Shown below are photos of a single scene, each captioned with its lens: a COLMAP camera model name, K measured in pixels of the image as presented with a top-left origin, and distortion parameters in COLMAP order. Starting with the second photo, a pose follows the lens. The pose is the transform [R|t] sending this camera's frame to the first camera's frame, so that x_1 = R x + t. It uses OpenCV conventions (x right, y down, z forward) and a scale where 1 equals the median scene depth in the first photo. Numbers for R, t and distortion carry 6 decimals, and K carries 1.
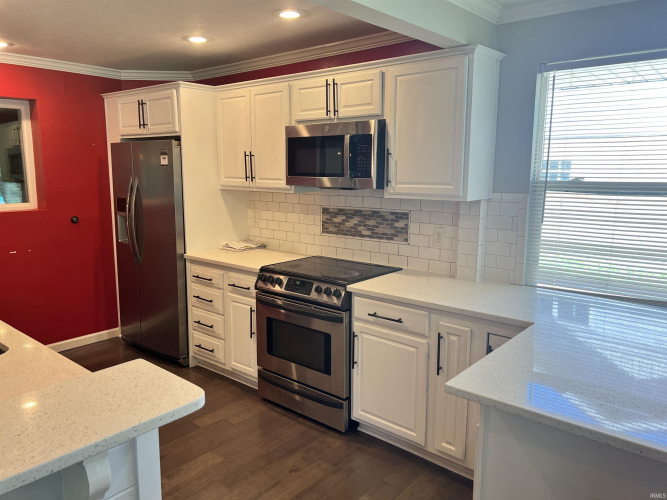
lens RADIAL K [[500.2, 0, 330.5], [0, 500.2, 246.4], [0, 0, 1]] dist [0.037843, -0.036916]
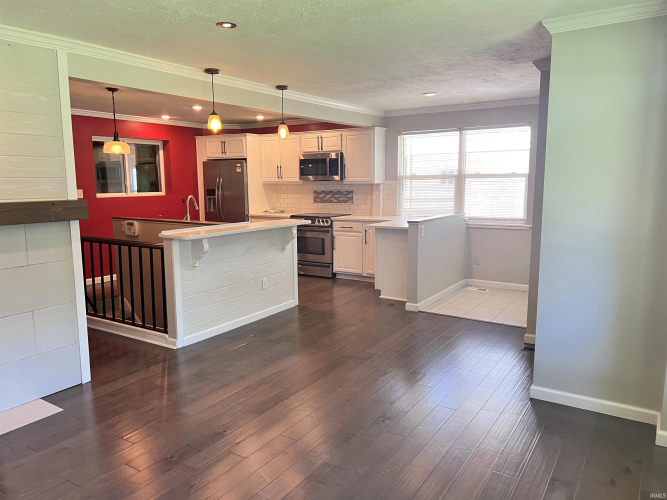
lens RADIAL K [[500.2, 0, 334.4], [0, 500.2, 251.5], [0, 0, 1]] dist [0.037843, -0.036916]
pose [[0.992096, -0.031896, 0.121358, -0.227954], [0.032742, 0.999451, -0.004978, 0.228752], [-0.121132, 0.008912, 0.992596, -1.331101]]
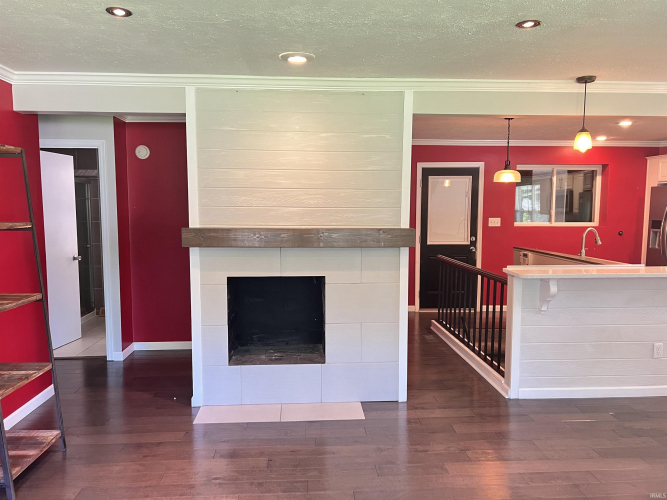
lens RADIAL K [[500.2, 0, 331.8], [0, 500.2, 254.9], [0, 0, 1]] dist [0.037843, -0.036916]
pose [[0.685845, 0.062234, -0.725082, 0.067329], [-0.105781, 0.994281, -0.014717, 0.190781], [0.720019, 0.086793, 0.688505, -1.102646]]
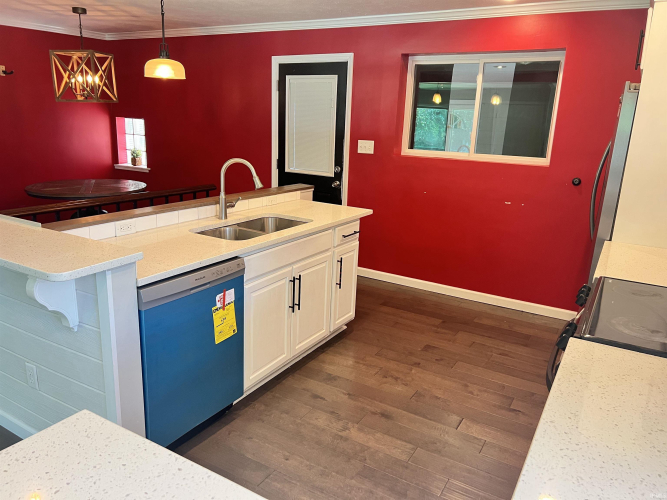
lens RADIAL K [[500.2, 0, 334.5], [0, 500.2, 252.8], [0, 0, 1]] dist [0.037843, -0.036916]
pose [[0.177285, 0.253873, -0.950852, 0.413704], [-0.181633, 0.957999, 0.221916, -0.068207], [0.967254, 0.133364, 0.215950, 0.525306]]
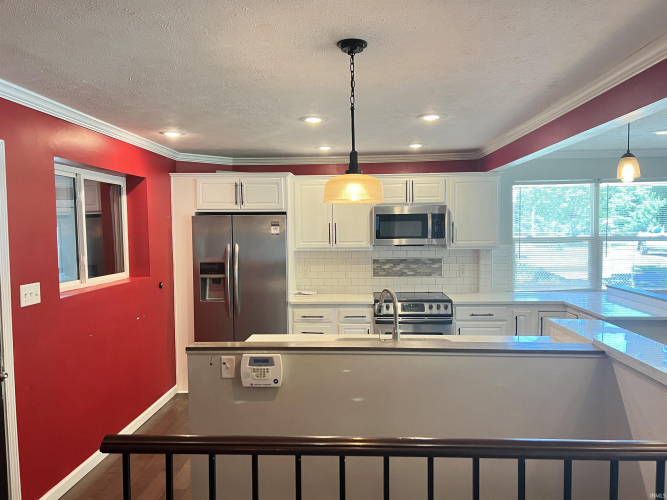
lens RADIAL K [[500.2, 0, 336.2], [0, 500.2, 247.5], [0, 0, 1]] dist [0.037843, -0.036916]
pose [[0.800355, -0.040660, 0.598146, -1.129625], [0.106146, 0.991546, -0.074629, -0.015556], [-0.590055, 0.123221, 0.797905, -0.139032]]
